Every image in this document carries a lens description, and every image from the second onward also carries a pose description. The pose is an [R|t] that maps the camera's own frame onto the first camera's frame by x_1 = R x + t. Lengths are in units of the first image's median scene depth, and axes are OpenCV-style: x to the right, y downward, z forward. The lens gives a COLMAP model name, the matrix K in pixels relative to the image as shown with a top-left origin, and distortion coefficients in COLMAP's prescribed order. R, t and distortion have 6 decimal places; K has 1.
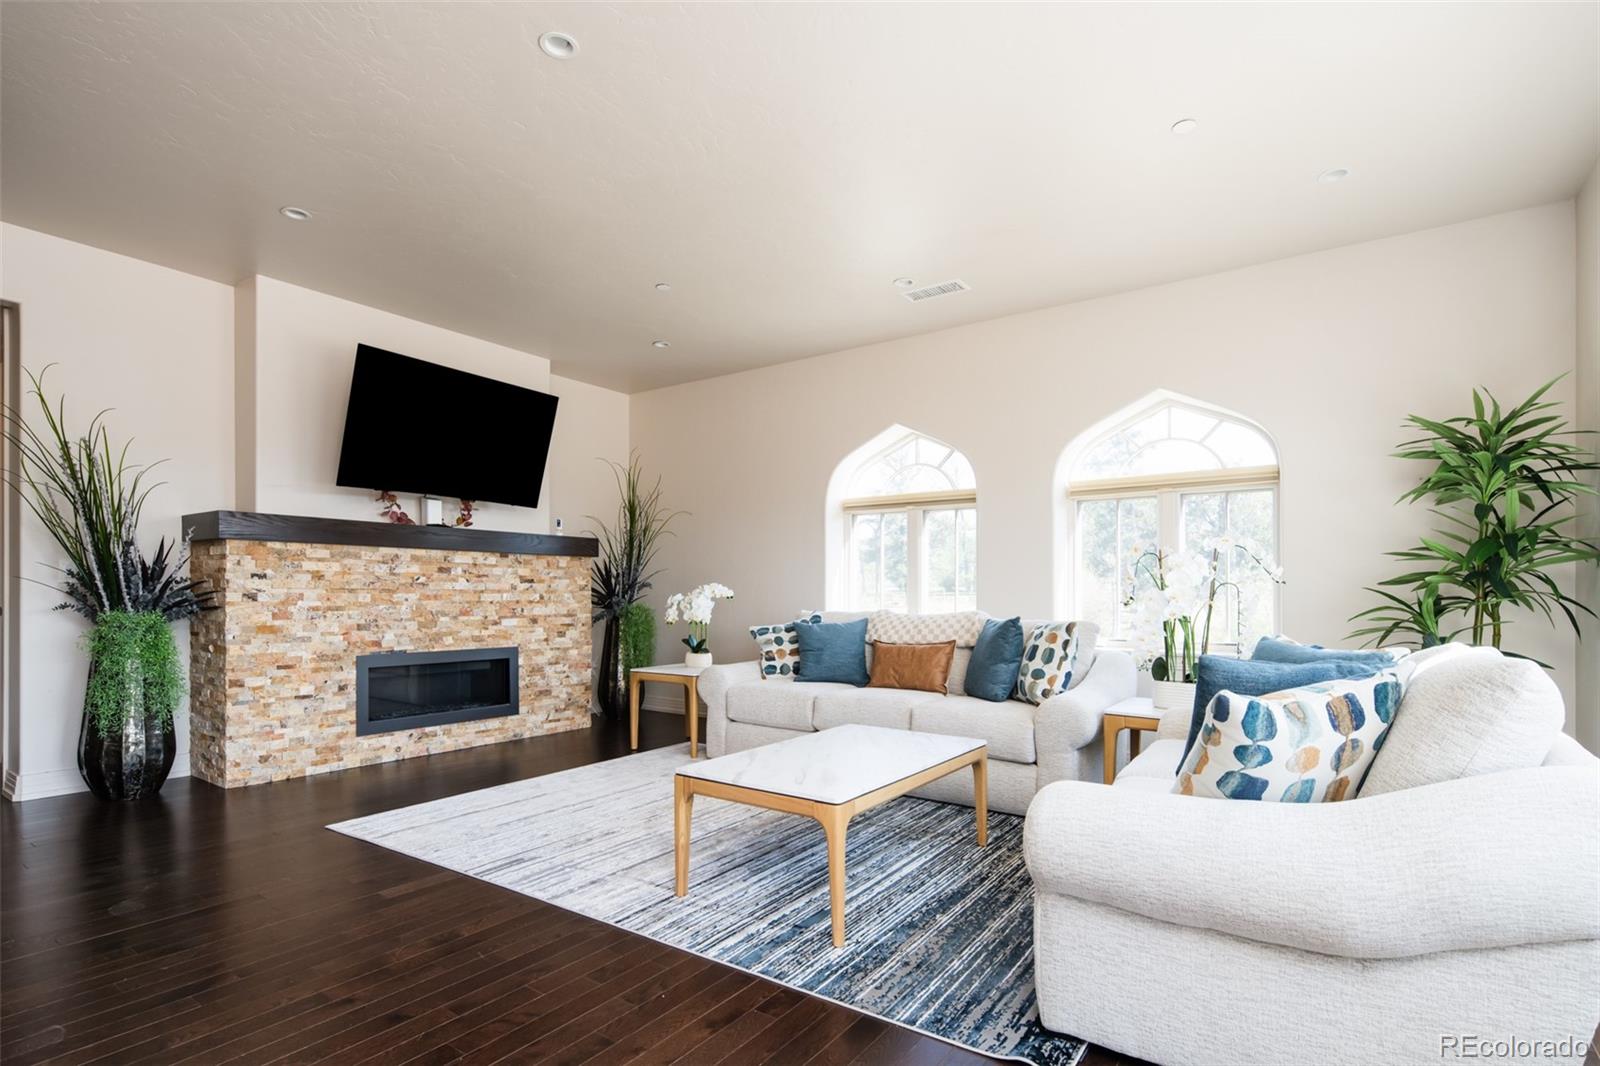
lens RADIAL K [[791.7, 0, 801.9], [0, 791.7, 592.8], [0, 0, 1]] dist [0.006480, -0.000745]
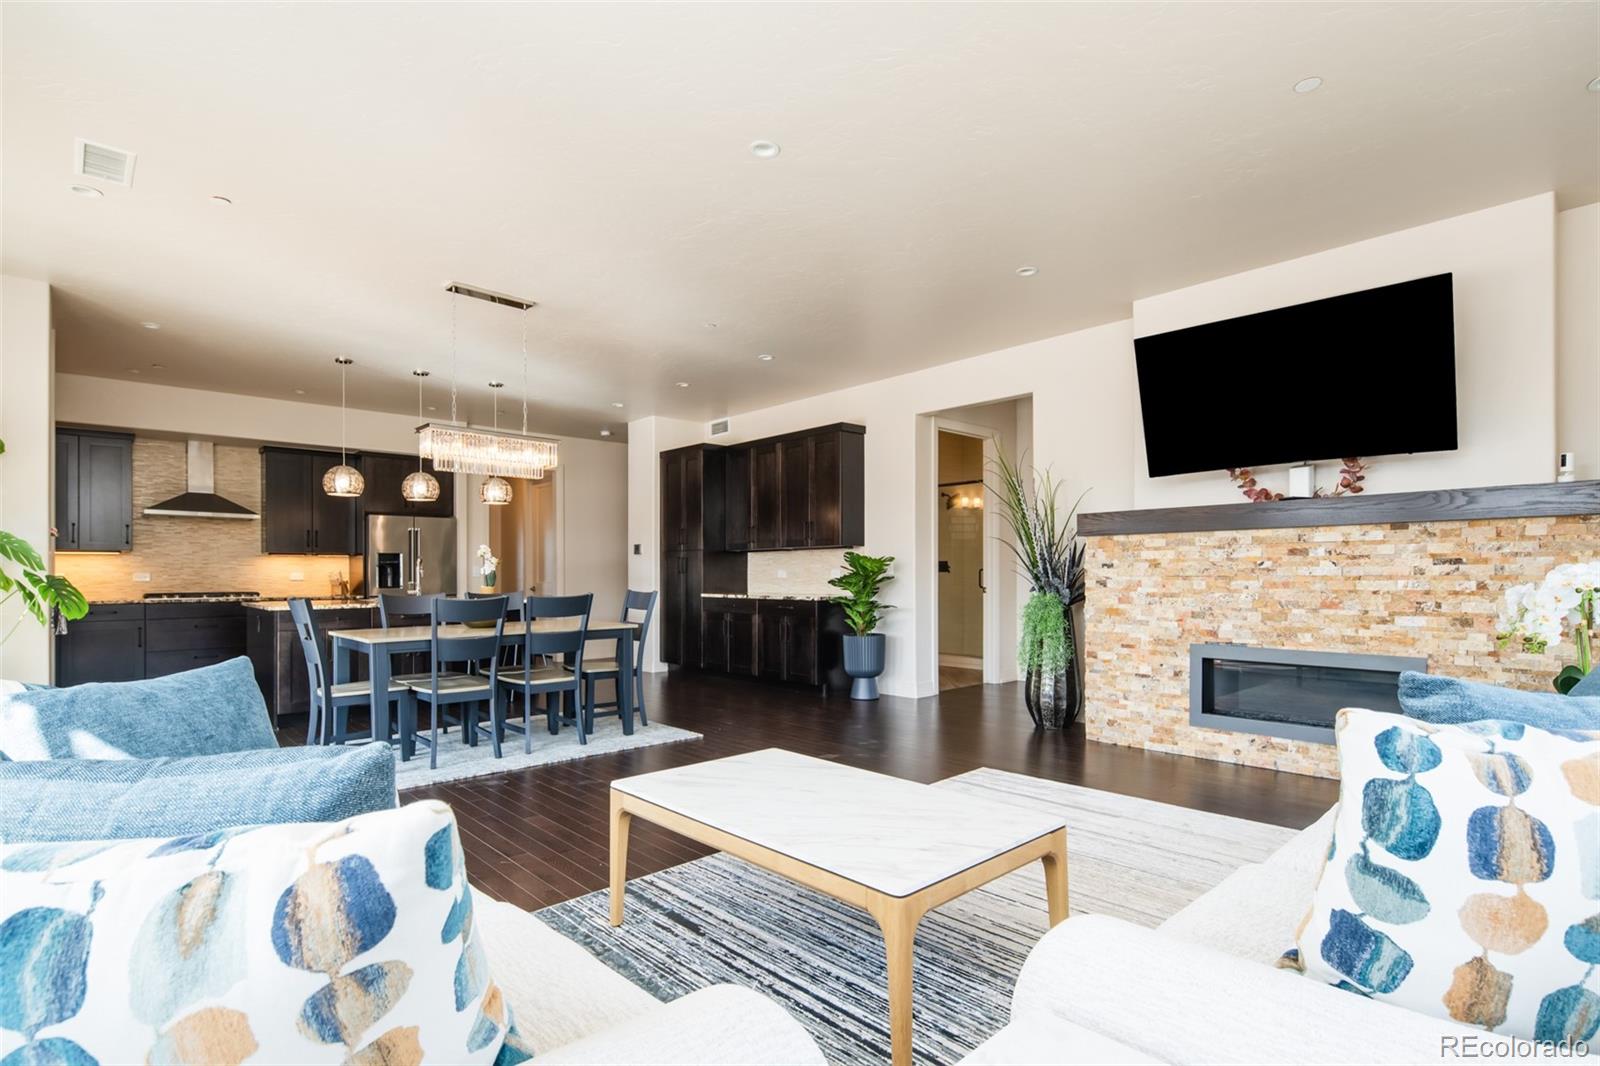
lens RADIAL K [[791.7, 0, 795.3], [0, 791.7, 576.8], [0, 0, 1]] dist [0.006480, -0.000745]
pose [[-0.222580, -0.001502, -0.974913, 0.494795], [0.004721, 0.999985, -0.002618, -0.003401], [0.974903, -0.005185, -0.222570, 0.717147]]
